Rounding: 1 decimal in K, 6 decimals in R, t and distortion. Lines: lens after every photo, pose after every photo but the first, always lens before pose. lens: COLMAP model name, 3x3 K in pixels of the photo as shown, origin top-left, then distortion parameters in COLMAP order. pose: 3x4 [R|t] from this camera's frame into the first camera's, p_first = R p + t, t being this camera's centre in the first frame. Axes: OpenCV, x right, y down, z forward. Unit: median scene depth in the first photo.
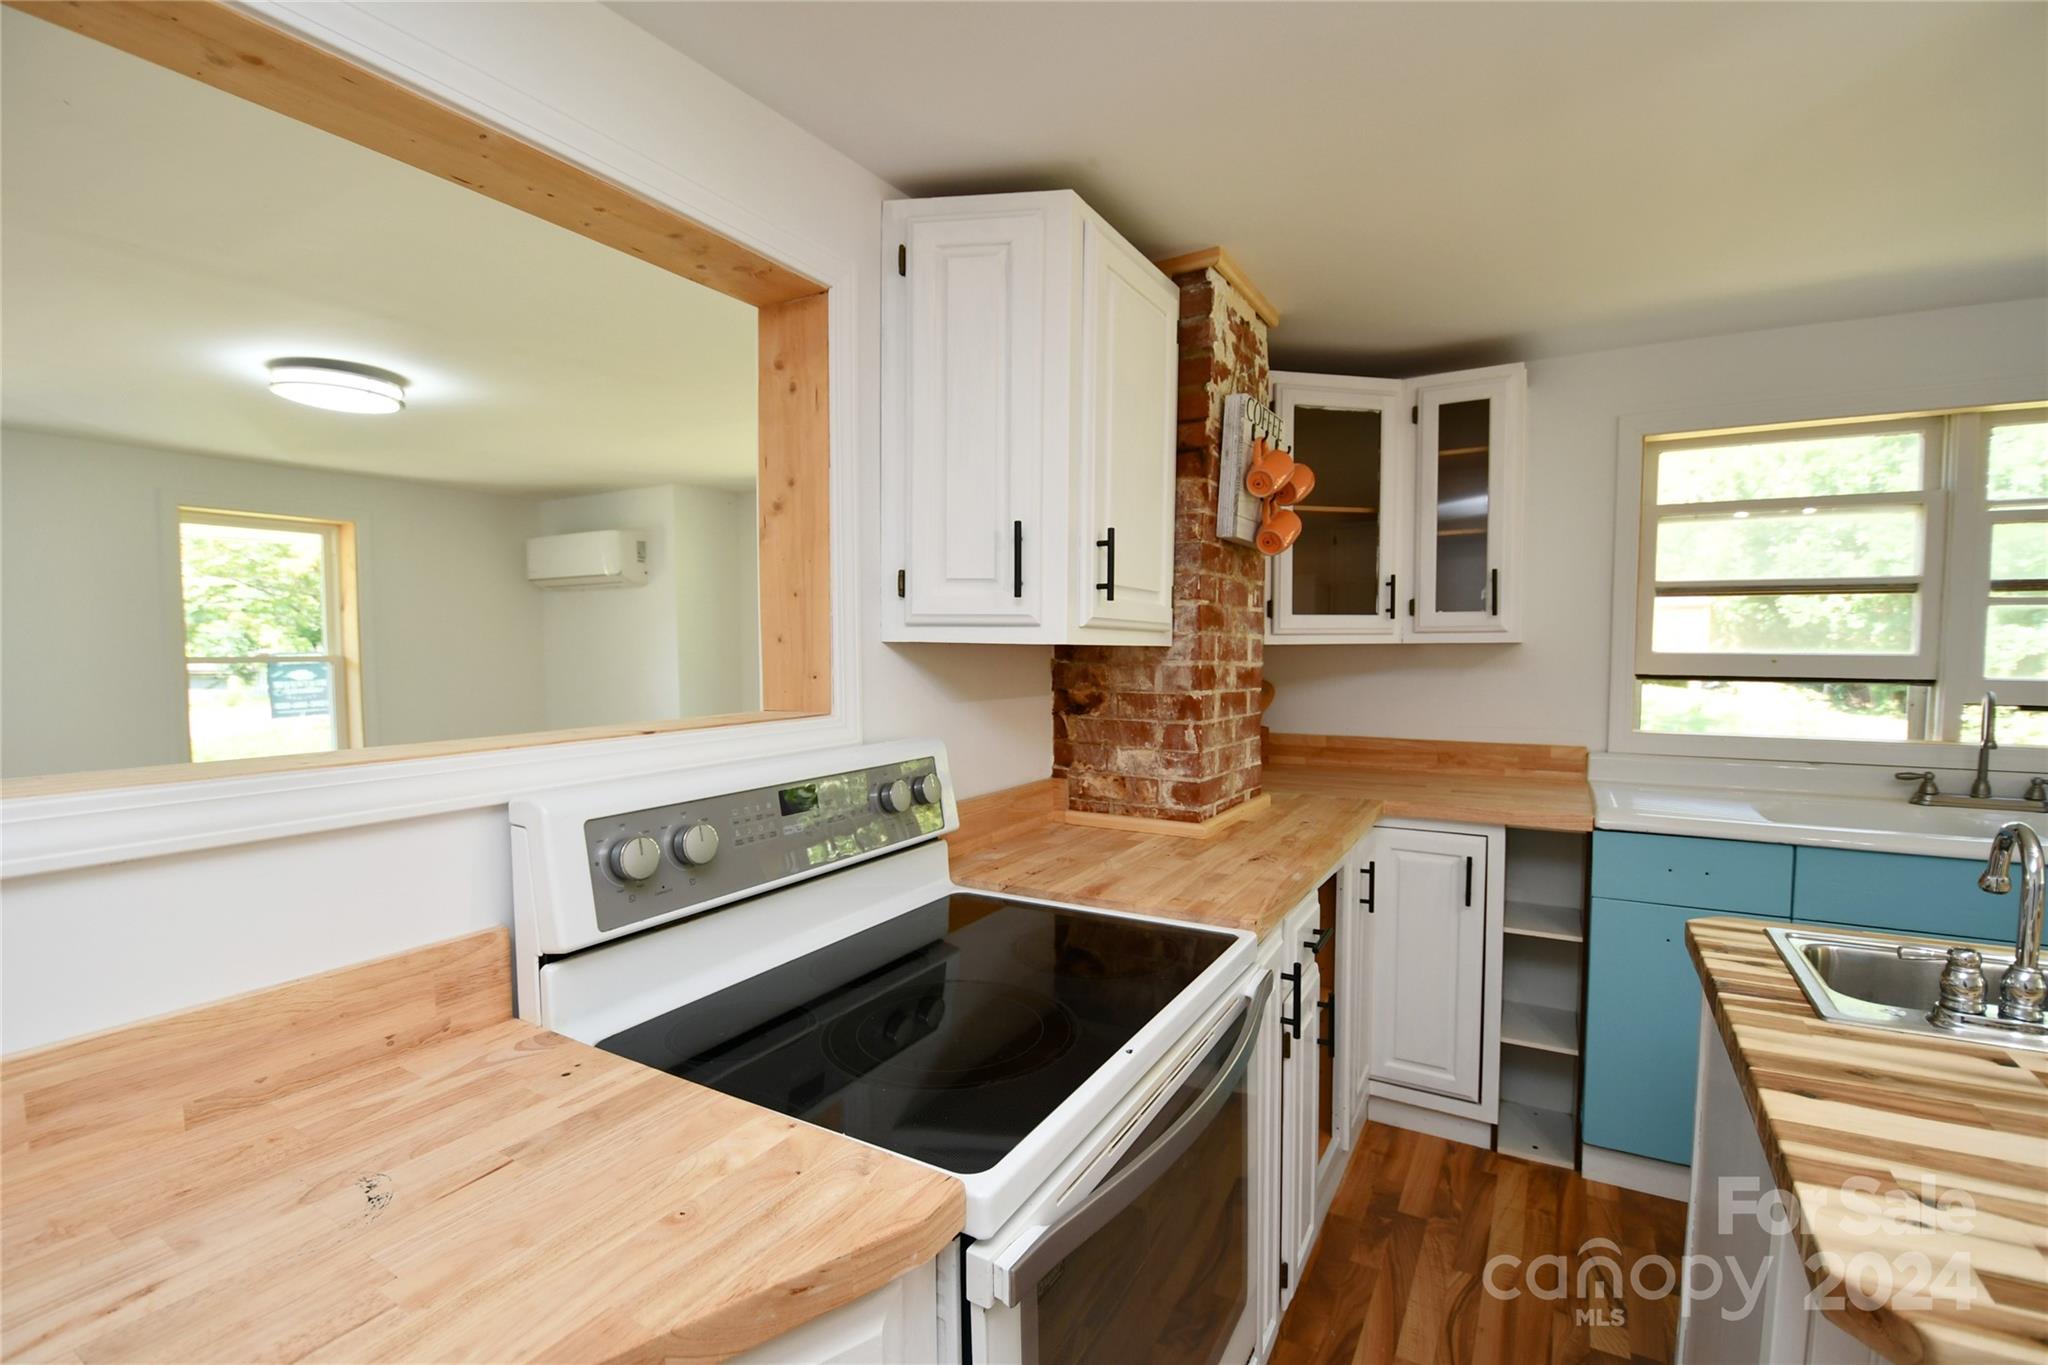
lens RADIAL K [[904.4, 0, 1021.7], [0, 904.4, 697.4], [0, 0, 1]] dist [0.024971, -0.027540]
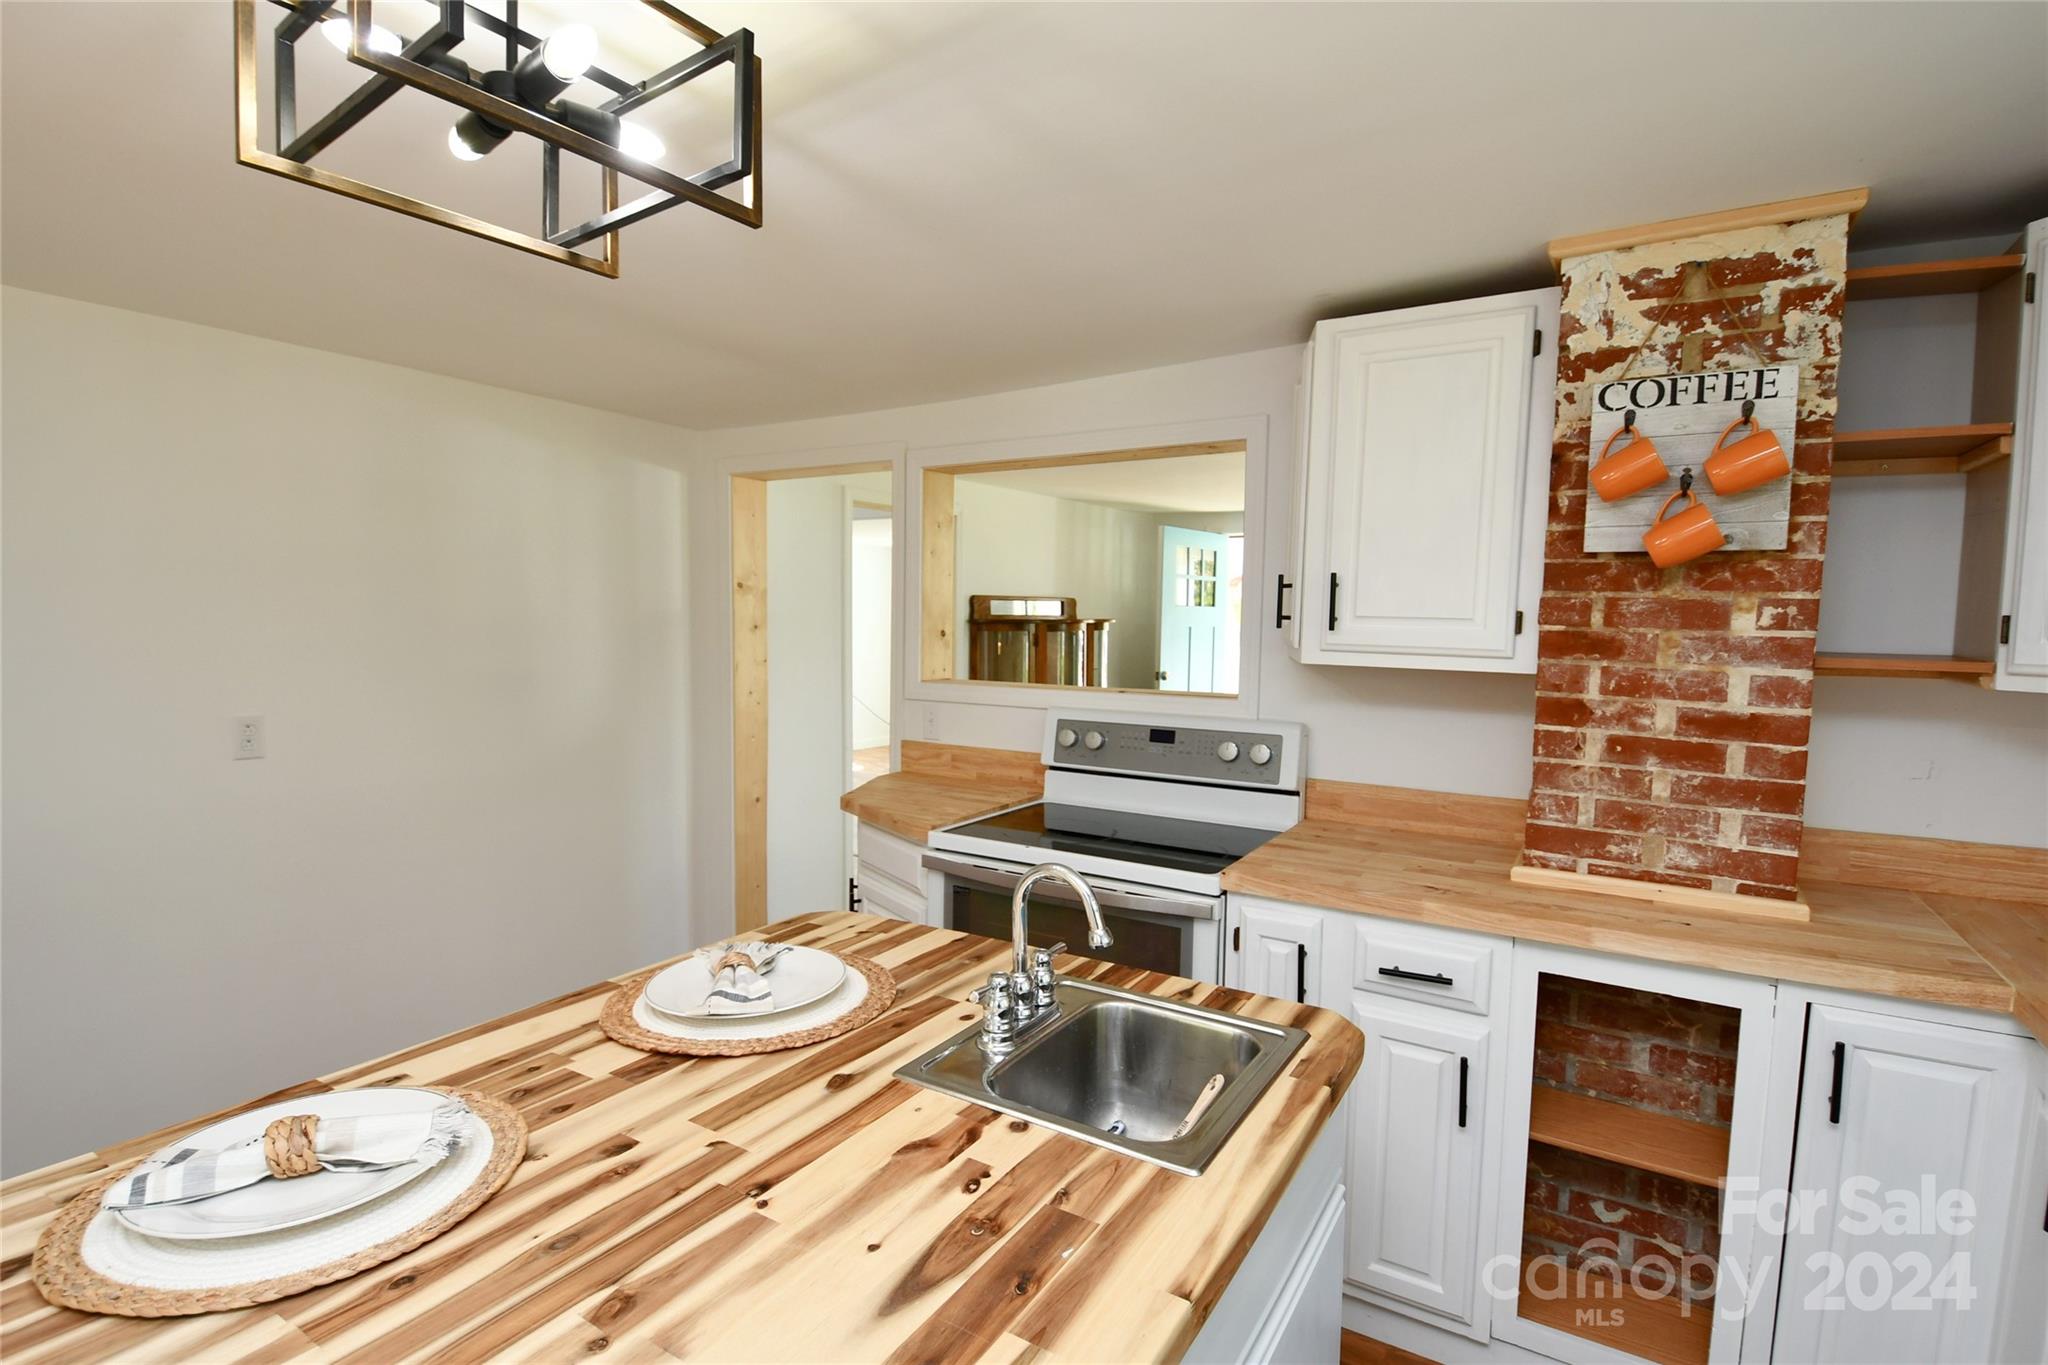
lens RADIAL K [[953.7, 0, 1020.1], [0, 953.7, 694.1], [0, 0, 1]] dist [-0.001113, -0.013042]
pose [[-0.028823, 0.084345, -0.996020, 1.099698], [-0.067448, 0.993998, 0.086126, -0.079860], [0.997306, 0.069662, -0.022961, 0.468949]]
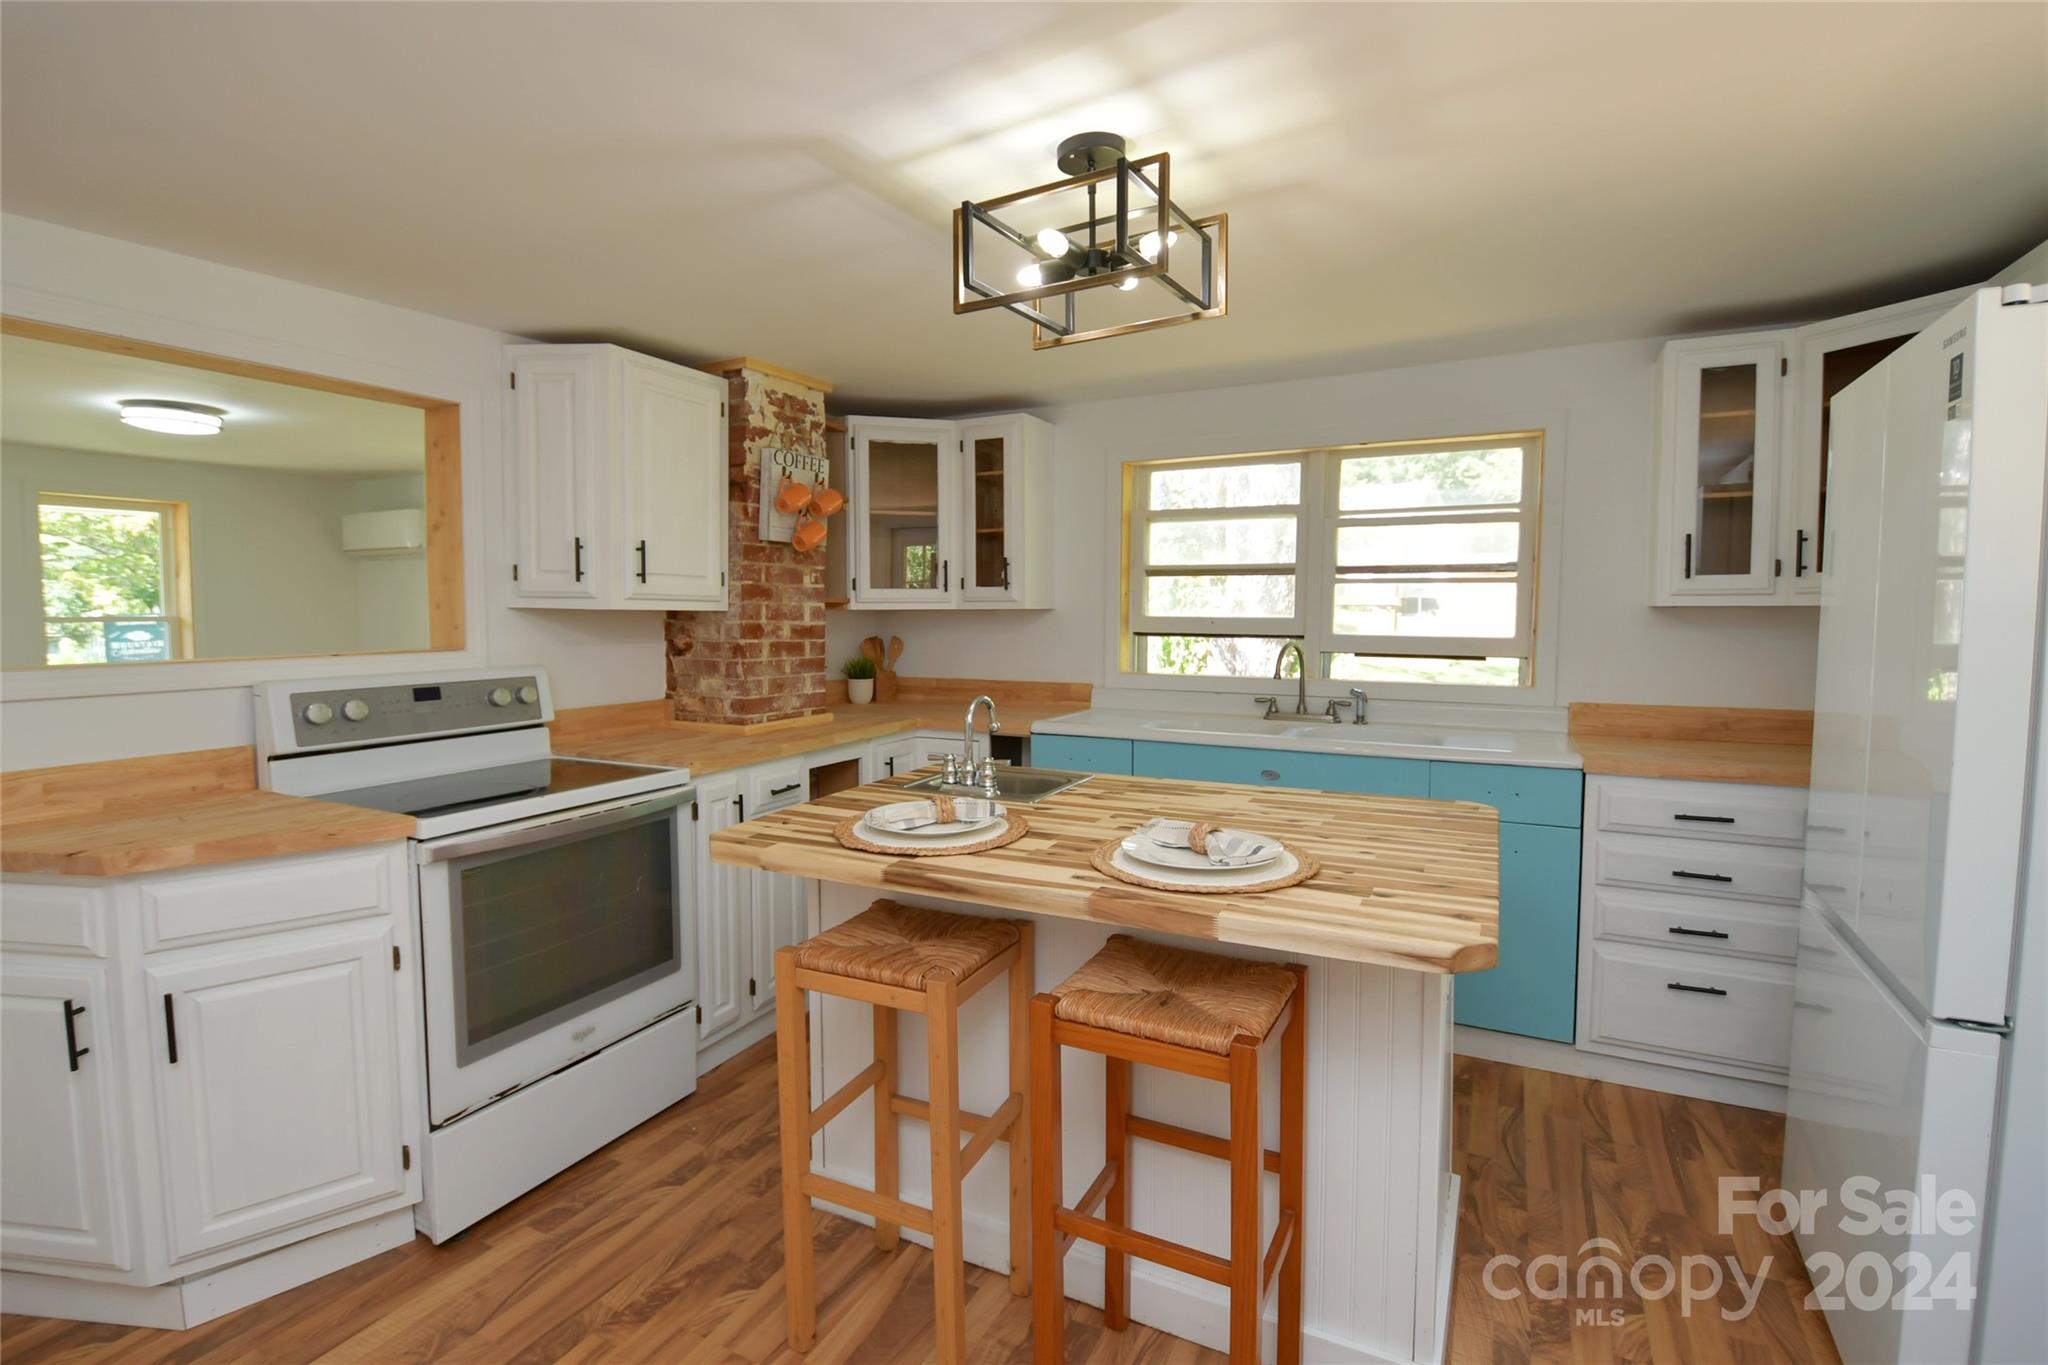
lens RADIAL K [[980.3, 0, 965.4], [0, 980.3, 668.8], [0, 0, 1]] dist [0.024498, -0.027077]
pose [[0.999526, 0.001336, 0.030763, 0.490965], [-0.001456, 0.999991, 0.003891, 0.033408], [-0.030757, -0.003934, 0.999519, -0.643646]]
